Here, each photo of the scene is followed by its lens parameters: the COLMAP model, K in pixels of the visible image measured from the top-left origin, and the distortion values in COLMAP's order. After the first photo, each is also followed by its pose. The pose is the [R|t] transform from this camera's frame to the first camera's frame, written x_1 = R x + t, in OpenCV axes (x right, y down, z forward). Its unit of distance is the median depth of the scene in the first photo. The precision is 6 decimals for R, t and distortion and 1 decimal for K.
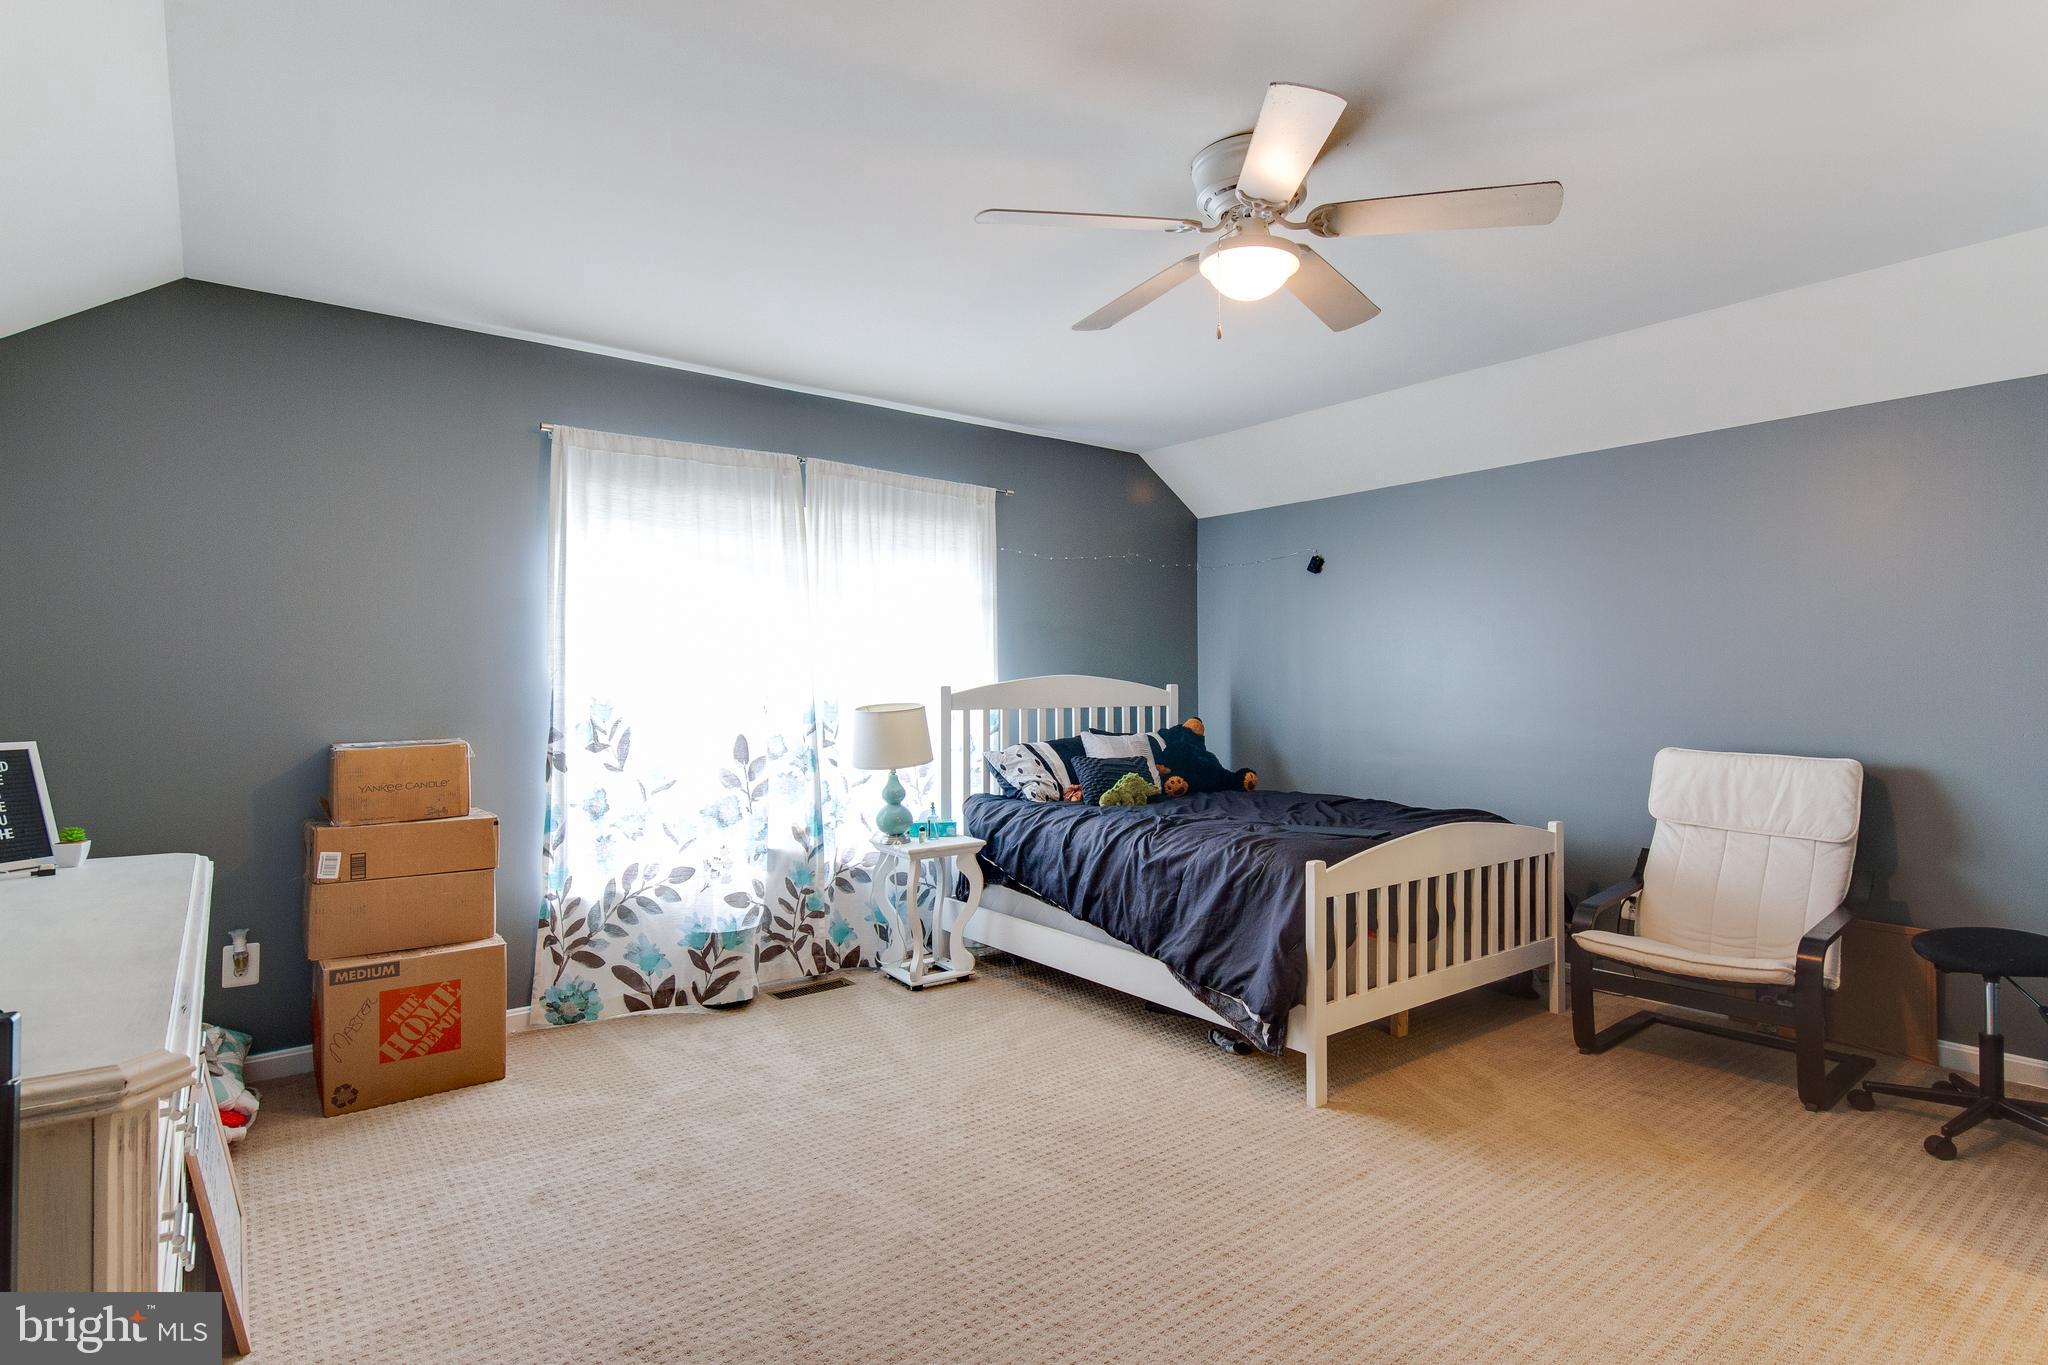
lens RADIAL K [[1033.7, 0, 1028.1], [0, 1033.7, 691.6], [0, 0, 1]] dist [0.013190, -0.002244]
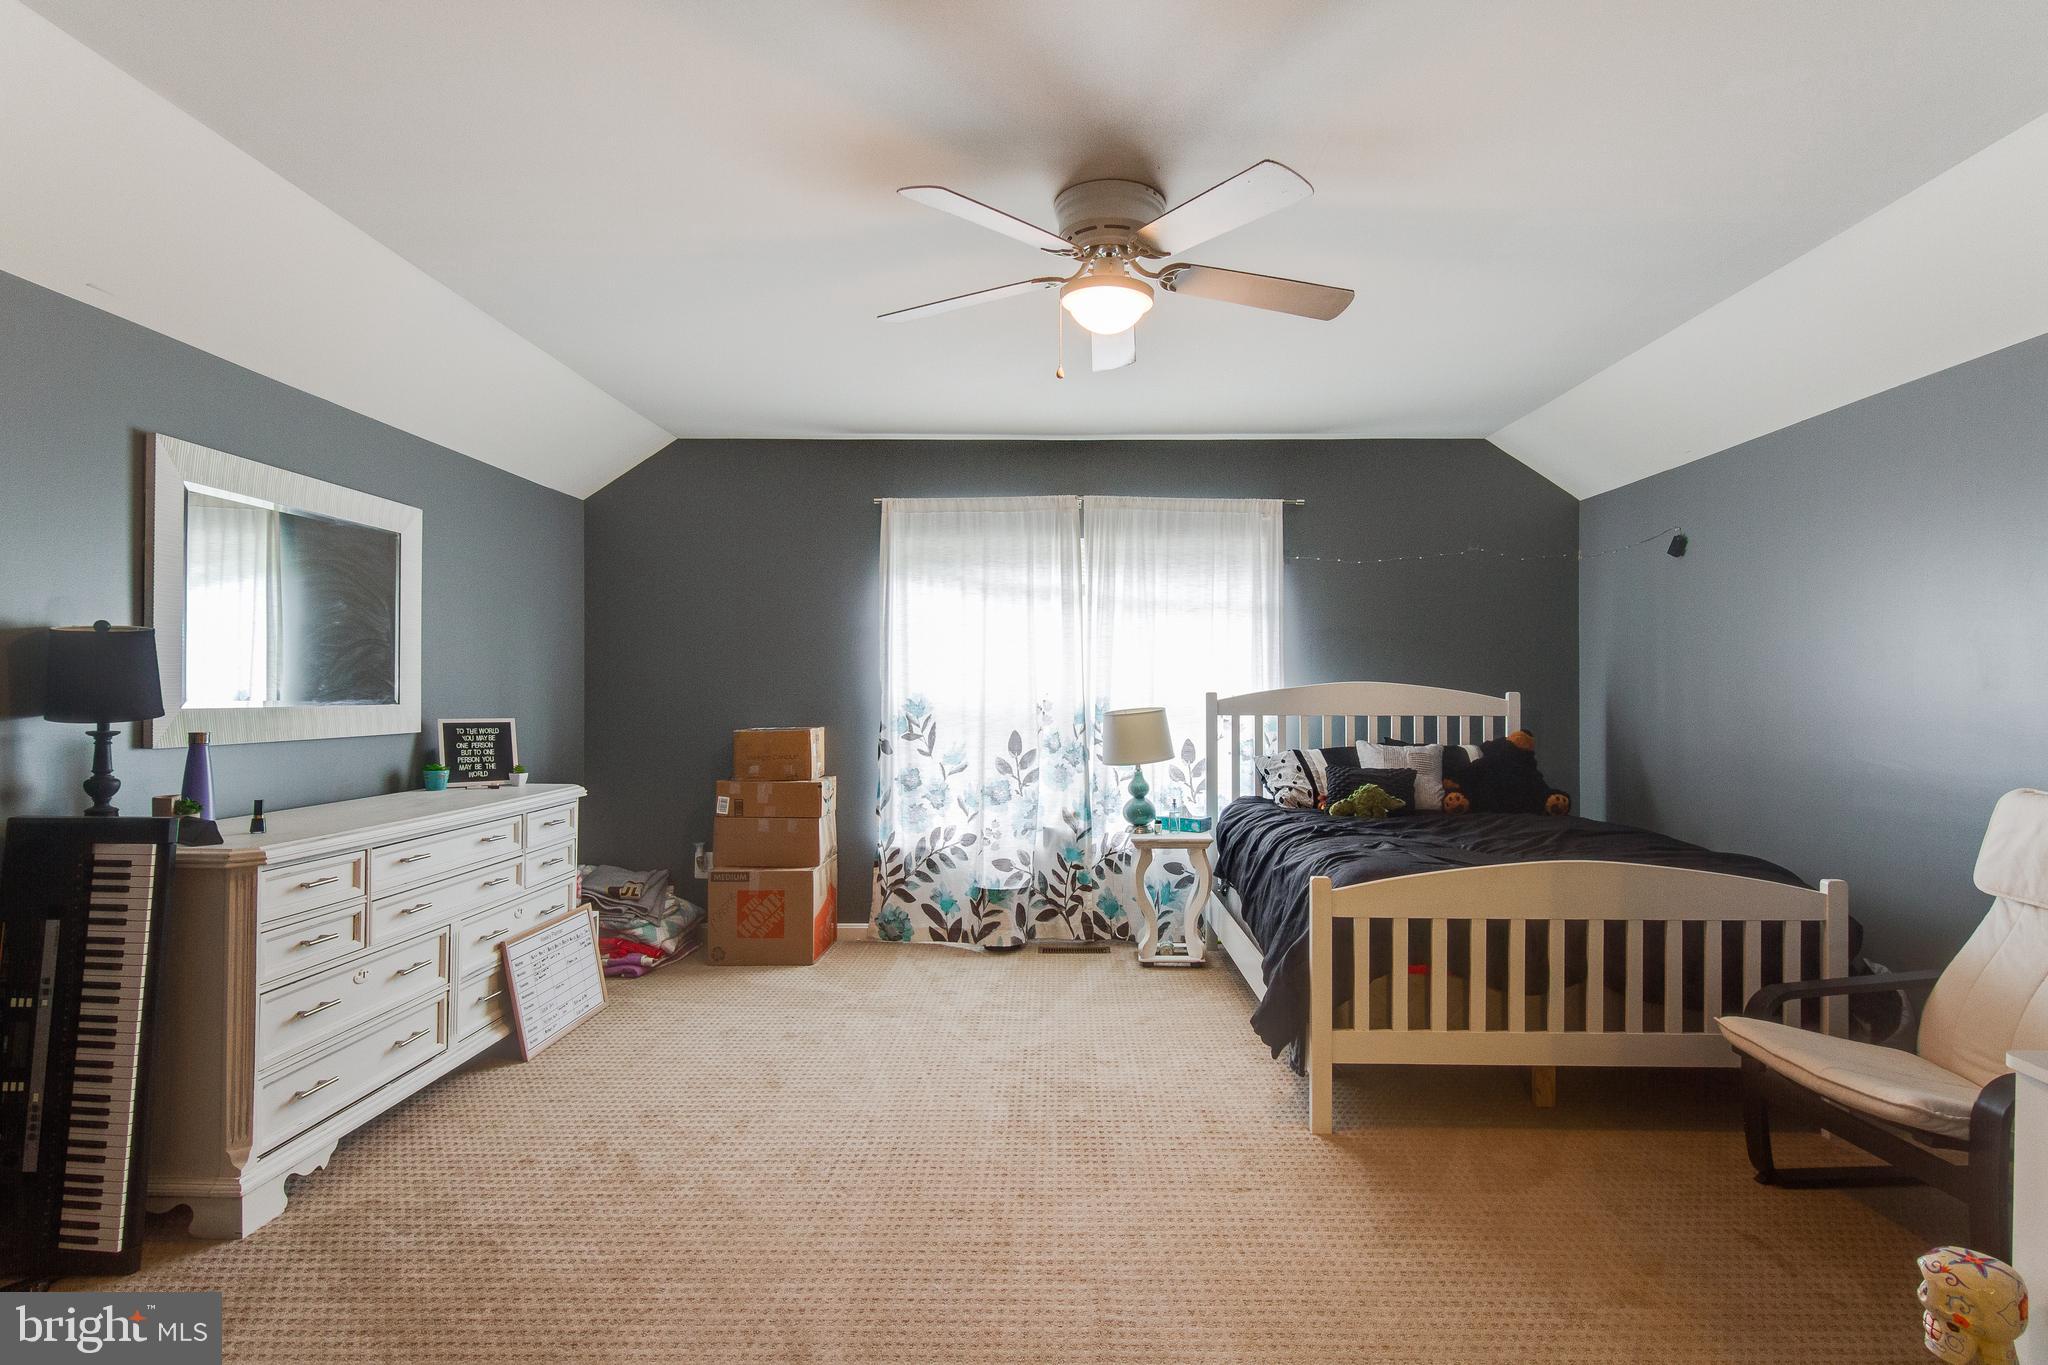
lens RADIAL K [[1033.7, 0, 1086.4], [0, 1033.7, 695.1], [0, 0, 1]] dist [0.013190, -0.002244]
pose [[0.788816, 0.007464, -0.614584, 0.558762], [-0.008908, 0.999960, 0.000710, -0.002380], [0.614565, 0.004915, 0.788851, 0.090429]]
